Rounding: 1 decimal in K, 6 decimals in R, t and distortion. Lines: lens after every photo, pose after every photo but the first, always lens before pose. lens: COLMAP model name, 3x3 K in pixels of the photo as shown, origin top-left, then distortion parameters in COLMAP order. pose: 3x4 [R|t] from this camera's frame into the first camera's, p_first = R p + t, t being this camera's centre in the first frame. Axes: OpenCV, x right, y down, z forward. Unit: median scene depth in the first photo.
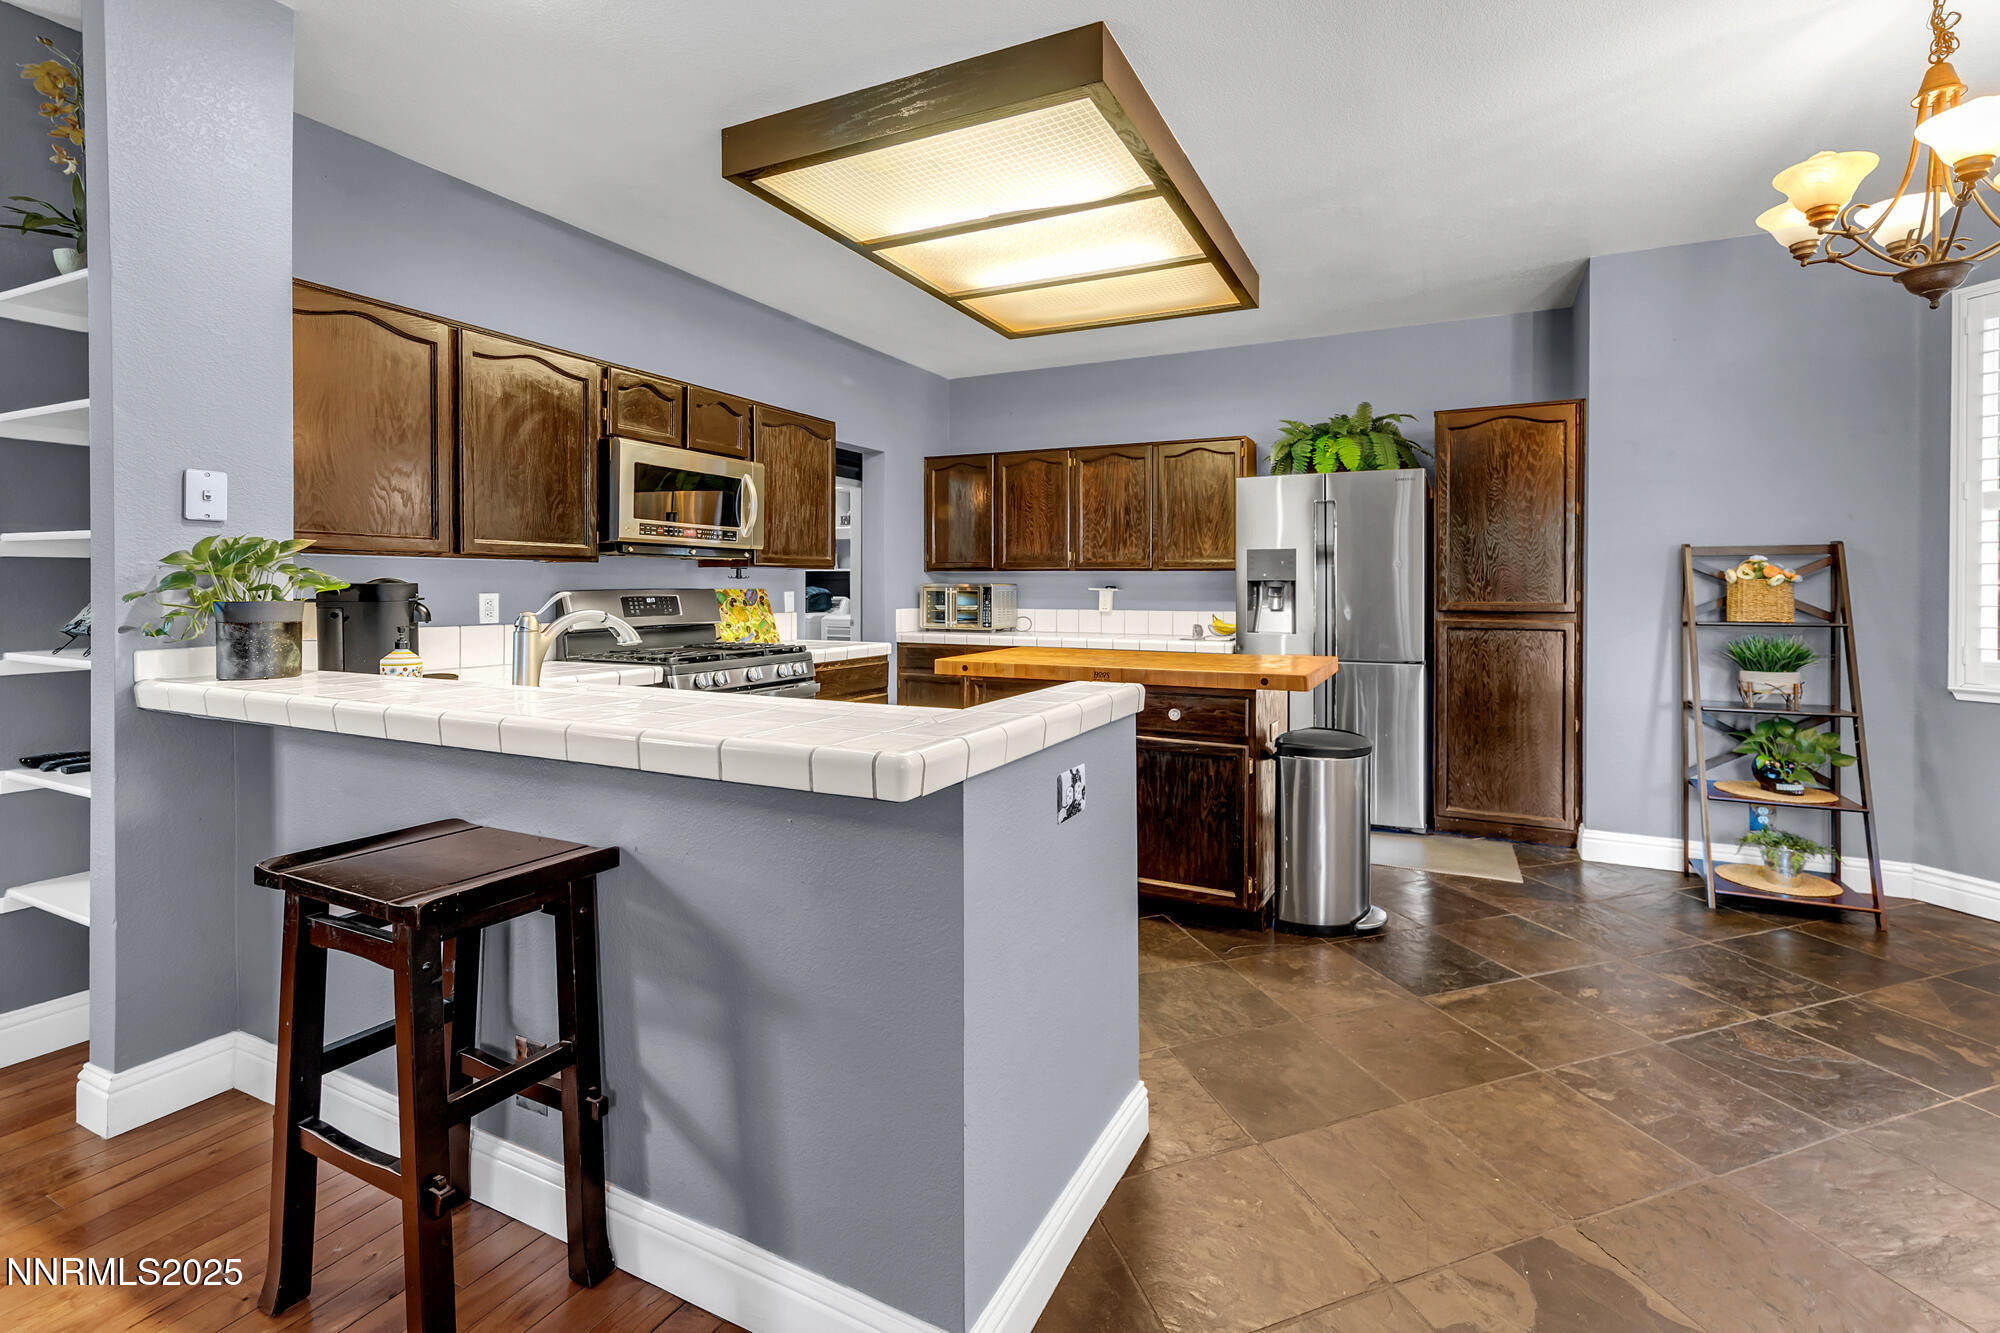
lens RADIAL K [[827.7, 0, 1009.1], [0, 827.7, 630.8], [0, 0, 1]] dist [0.001468, -0.000033]
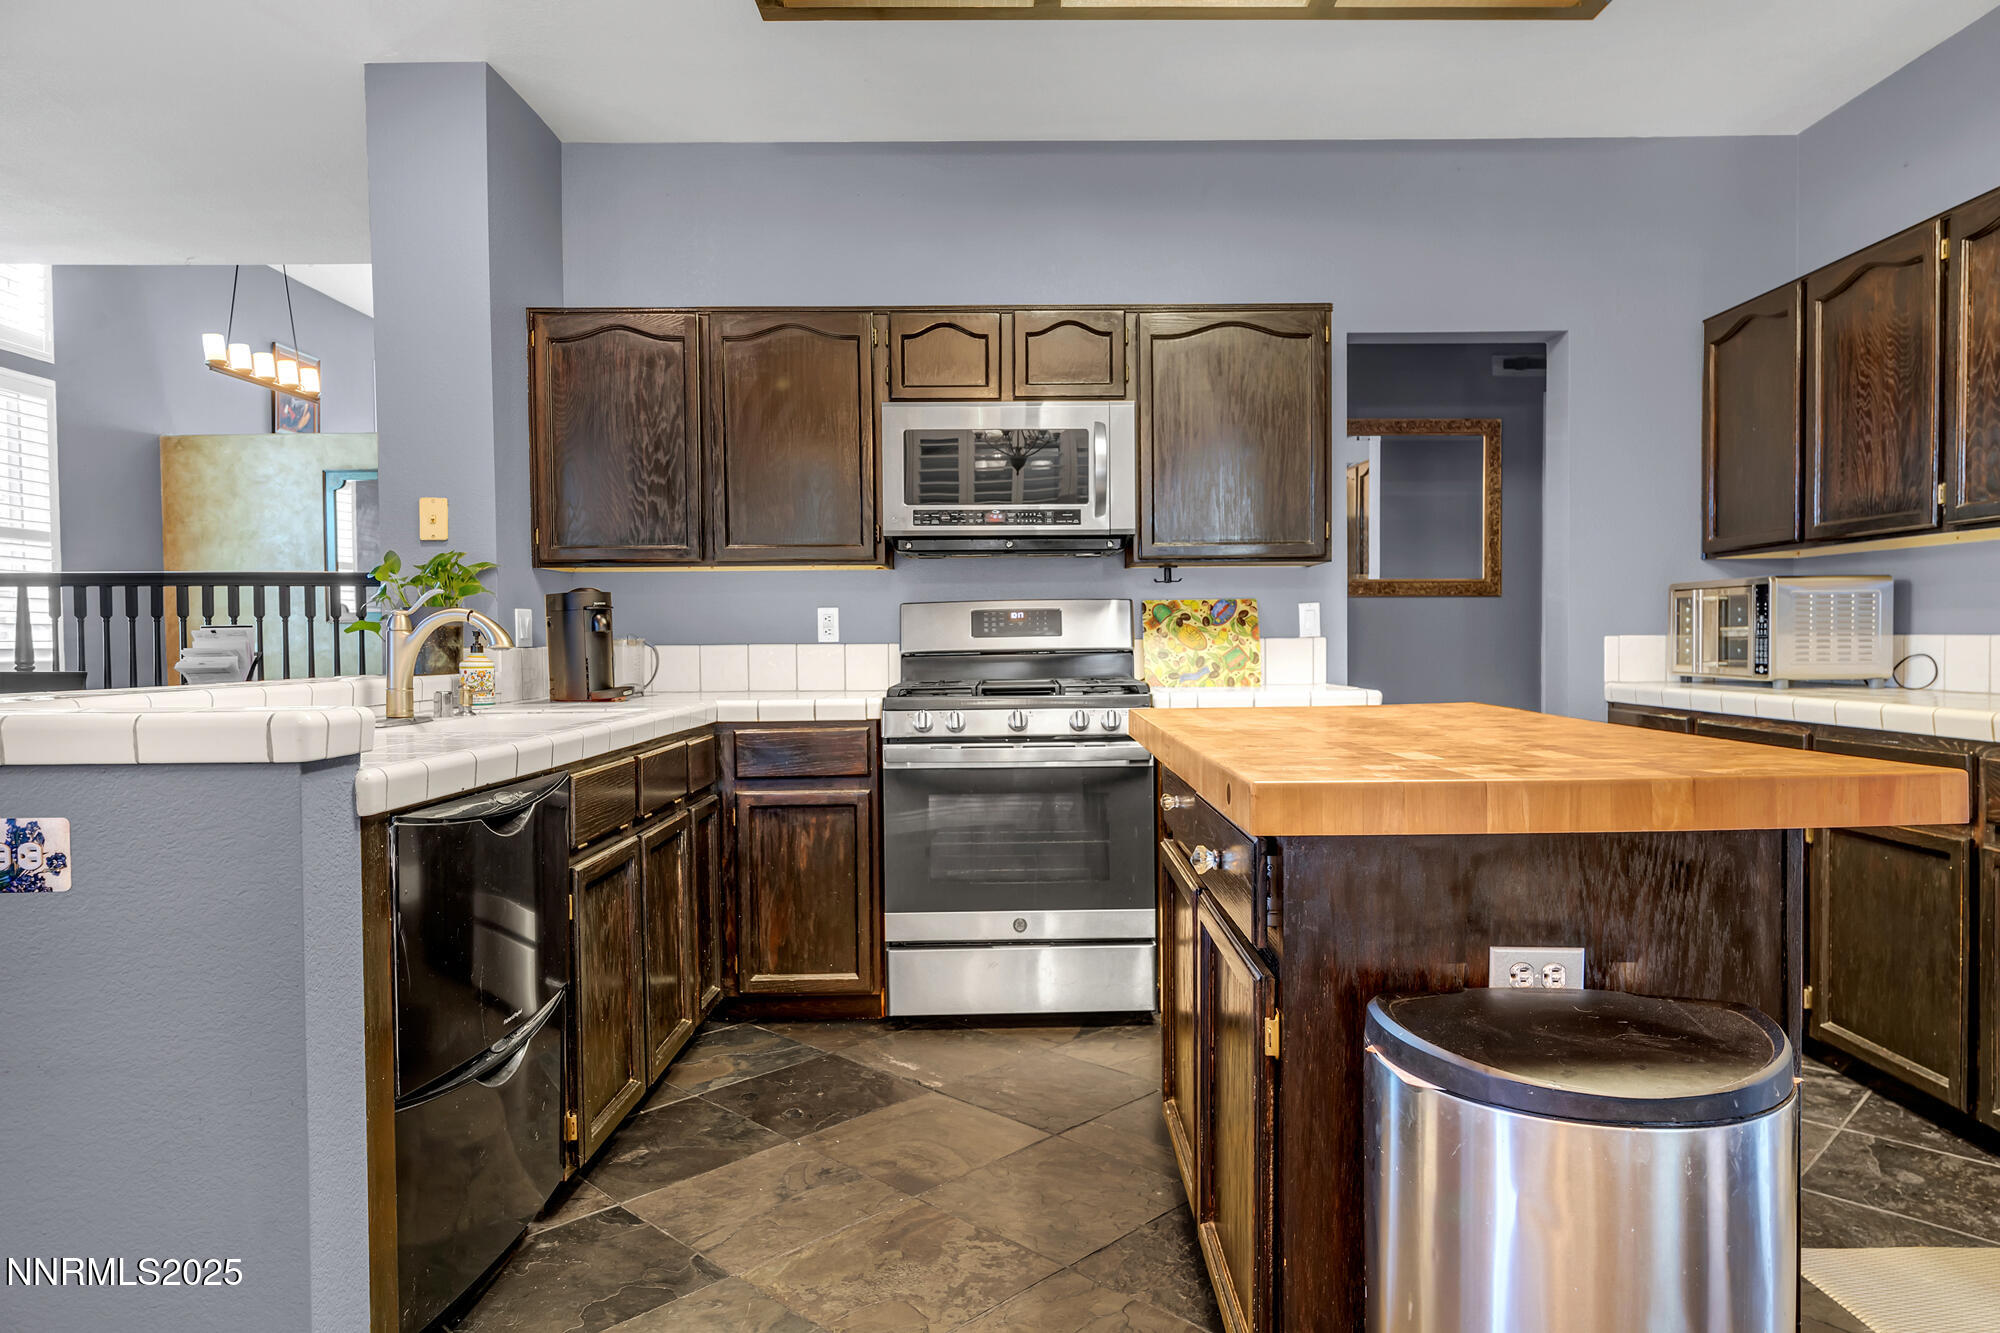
lens RADIAL K [[1261.7, 0, 1225.3], [0, 1261.7, 666.3], [0, 0, 1]] dist [0.040782, -0.090307]
pose [[0.482832, 0.012444, -0.875625, 0.524846], [-0.034976, 0.999375, -0.005084, 0.005913], [0.875014, 0.033081, 0.482965, 0.521203]]
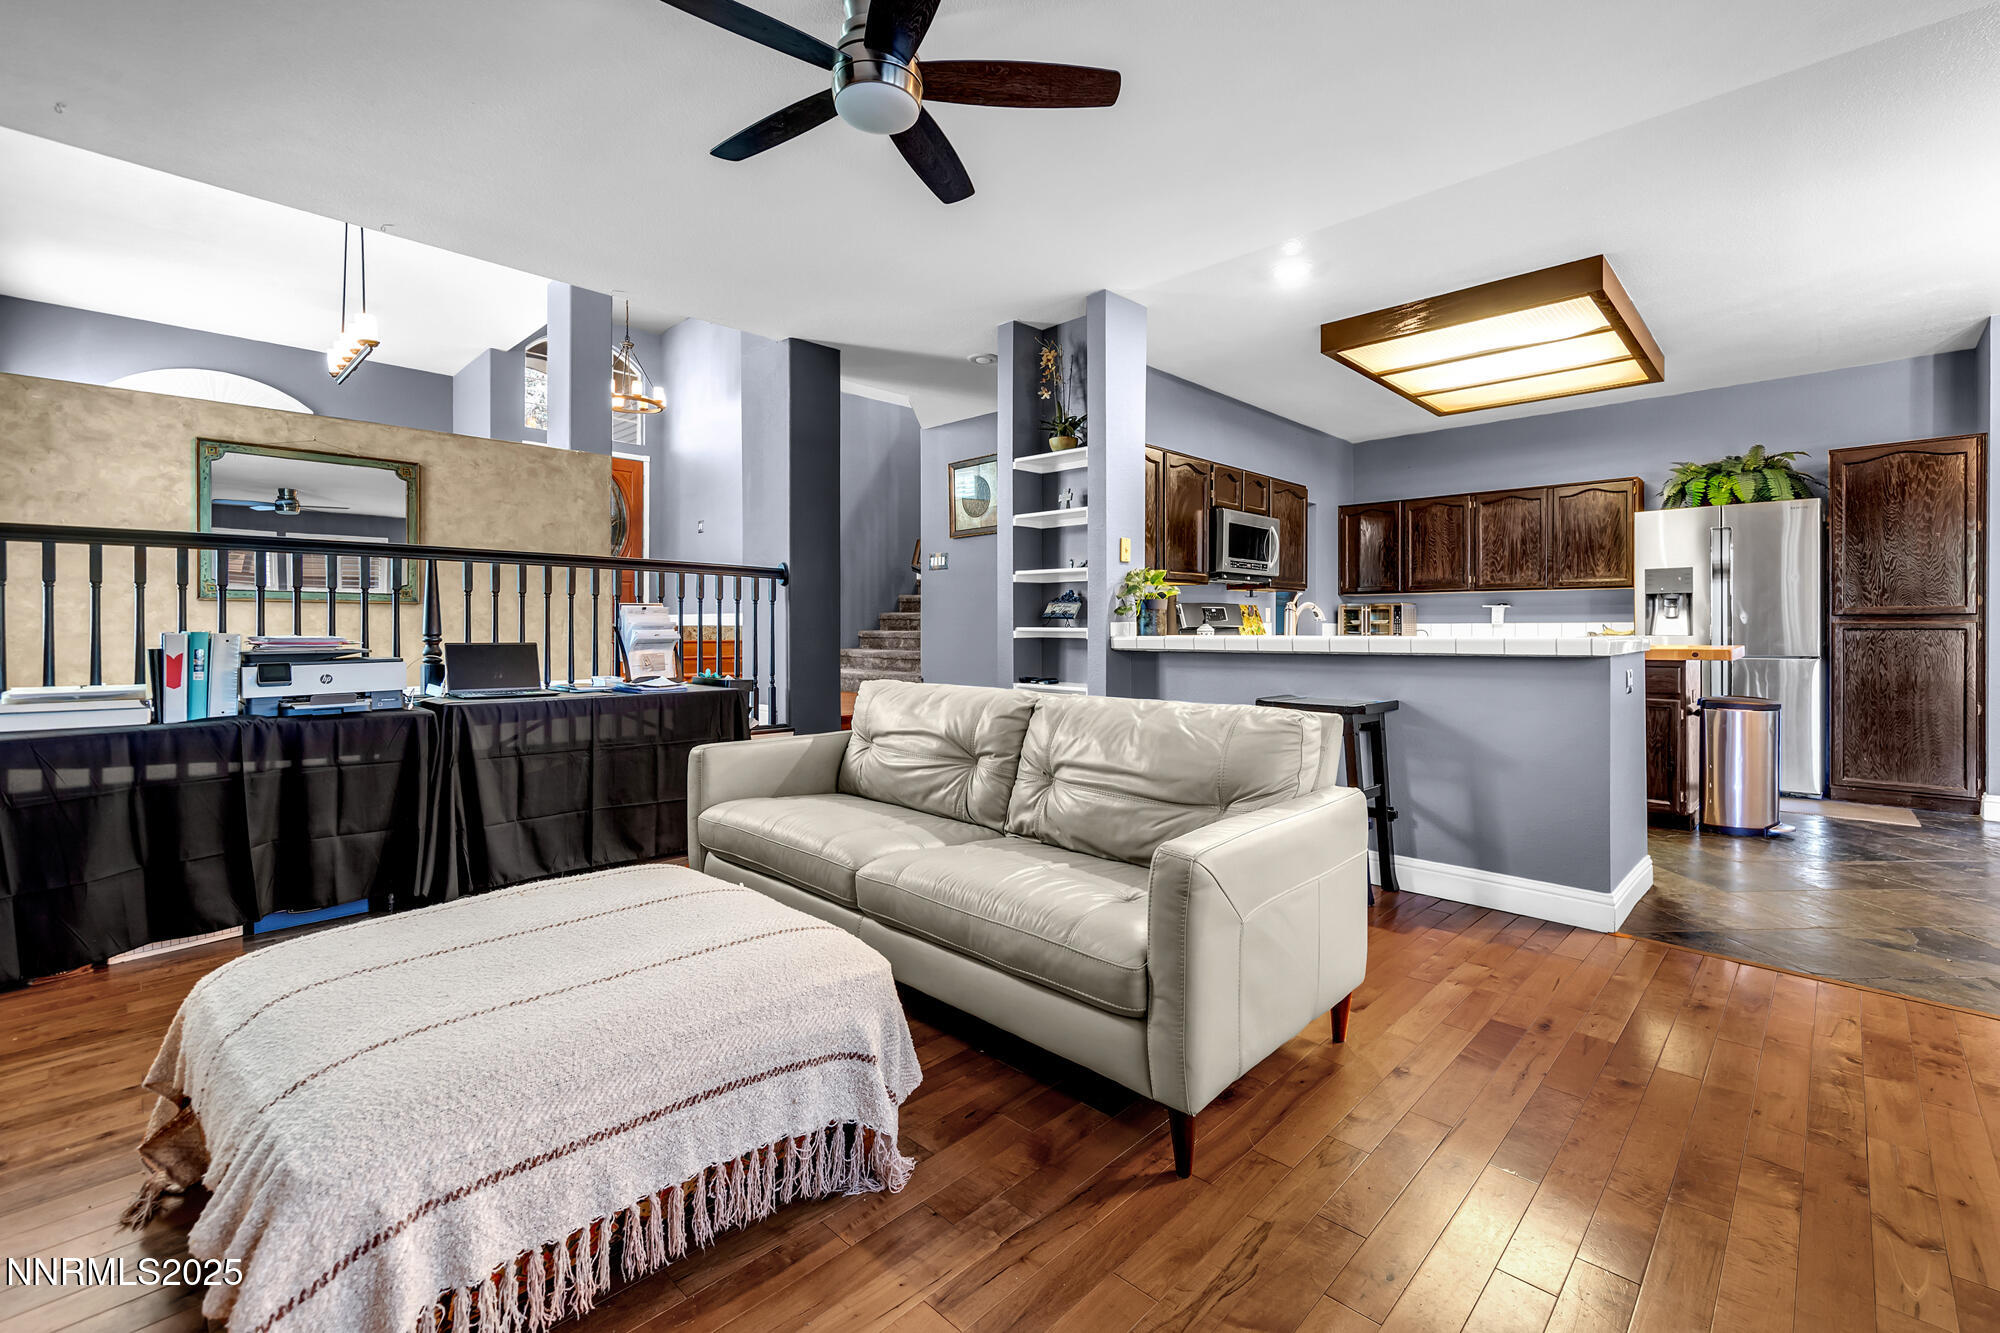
lens RADIAL K [[855.2, 0, 1000.0], [0, 855.2, 666.5], [0, 0, 1]] dist [0.000740, -0.000186]
pose [[0.961504, 0.003416, -0.274769, -0.311000], [-0.005972, 0.999946, -0.008466, 0.069513], [0.274725, 0.009781, 0.961473, -0.538401]]
